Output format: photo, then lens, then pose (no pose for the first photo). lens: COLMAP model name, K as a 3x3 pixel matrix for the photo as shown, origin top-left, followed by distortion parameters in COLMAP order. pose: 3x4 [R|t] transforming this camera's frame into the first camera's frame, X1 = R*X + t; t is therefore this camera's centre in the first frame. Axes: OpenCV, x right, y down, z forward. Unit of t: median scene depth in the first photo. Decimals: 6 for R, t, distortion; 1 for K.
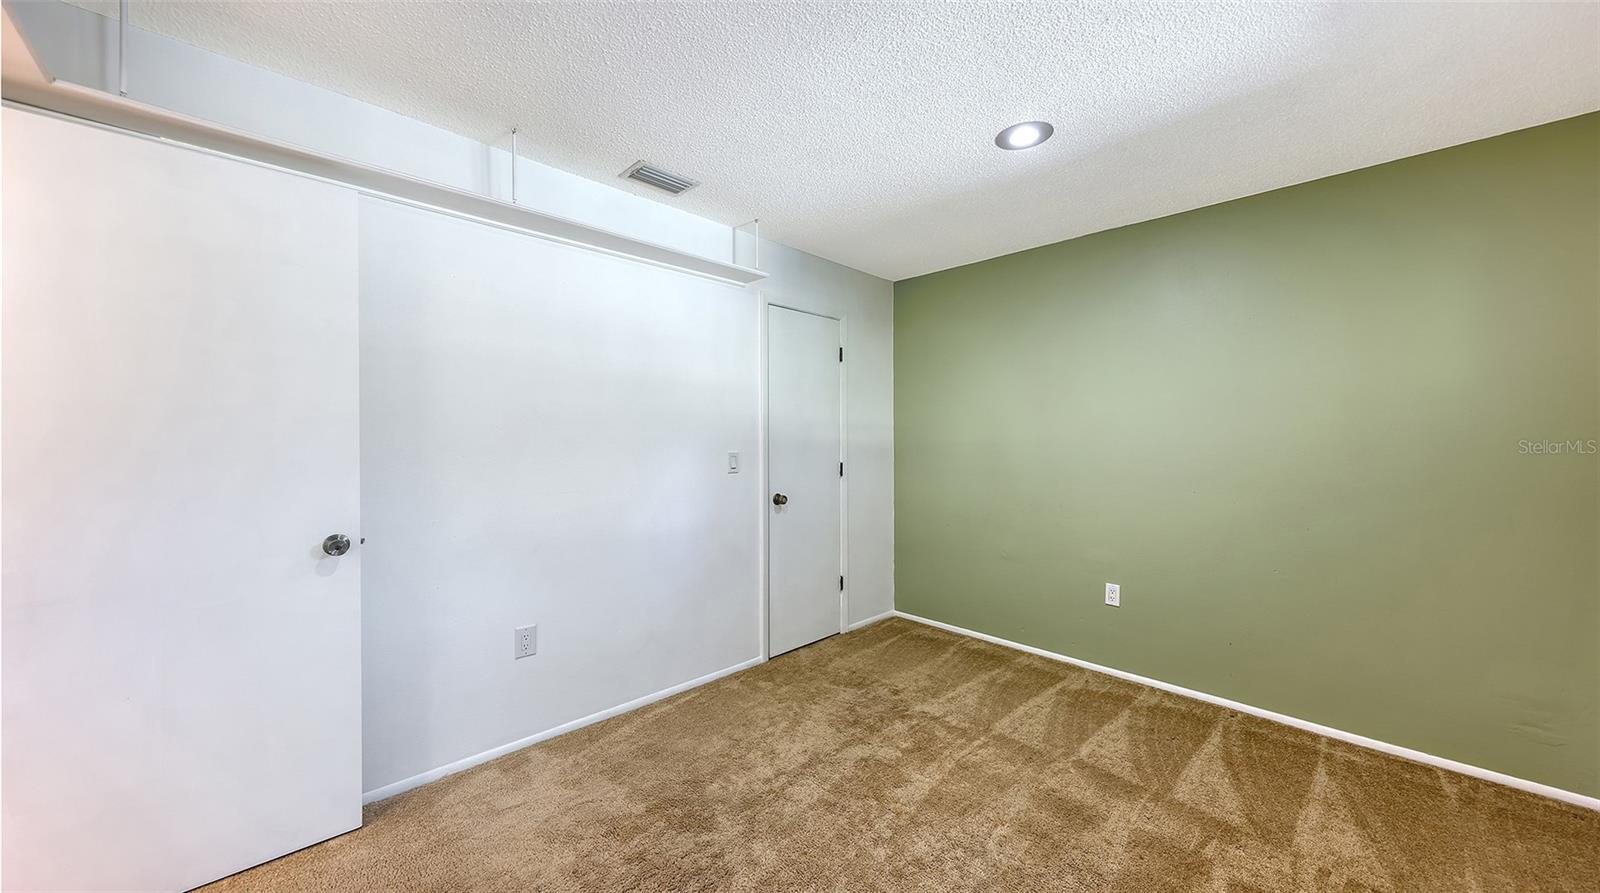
lens RADIAL K [[552.3, 0, 799.7], [0, 552.3, 440.9], [0, 0, 1]] dist [0.000114, 0.000014]
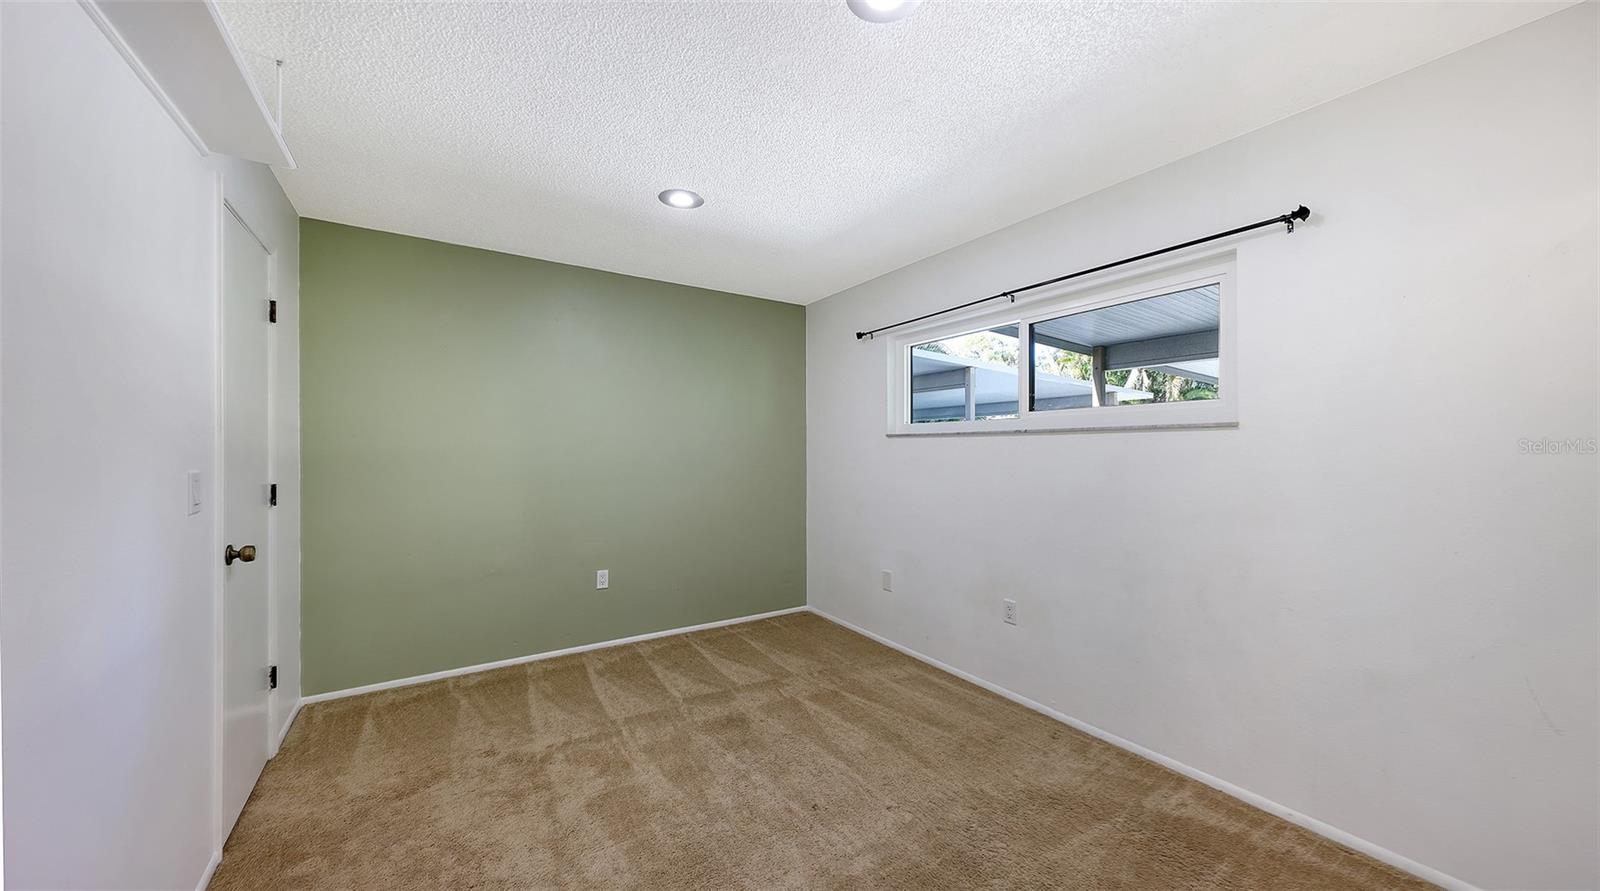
lens RADIAL K [[552.3, 0, 801.4], [0, 552.3, 449.2], [0, 0, 1]] dist [0.000114, 0.000014]
pose [[0.190545, -0.002864, 0.981674, -0.624887], [-0.010670, 0.999931, 0.004988, -0.013131], [-0.981620, -0.011425, 0.190501, 0.437559]]
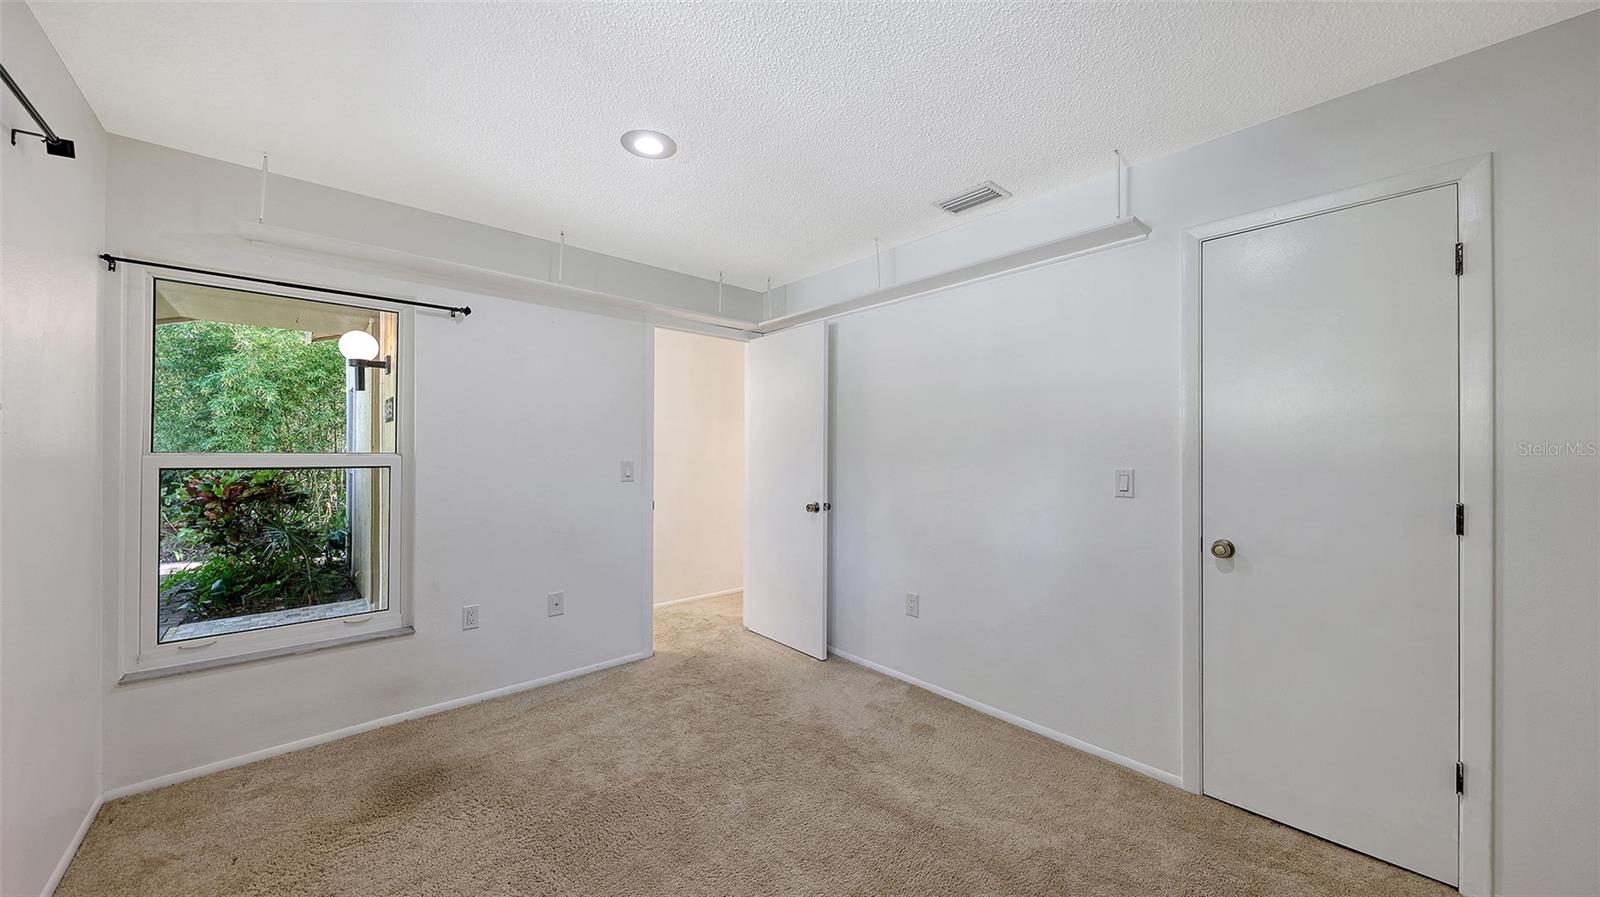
lens RADIAL K [[551.9, 0, 798.7], [0, 551.9, 448.9], [0, 0, 1]] dist [0.001809, -0.000140]
pose [[-0.039652, -0.003259, -0.999208, 0.795623], [0.001533, 0.999993, -0.003323, -0.007319], [0.999212, -0.001664, -0.039646, 0.729862]]
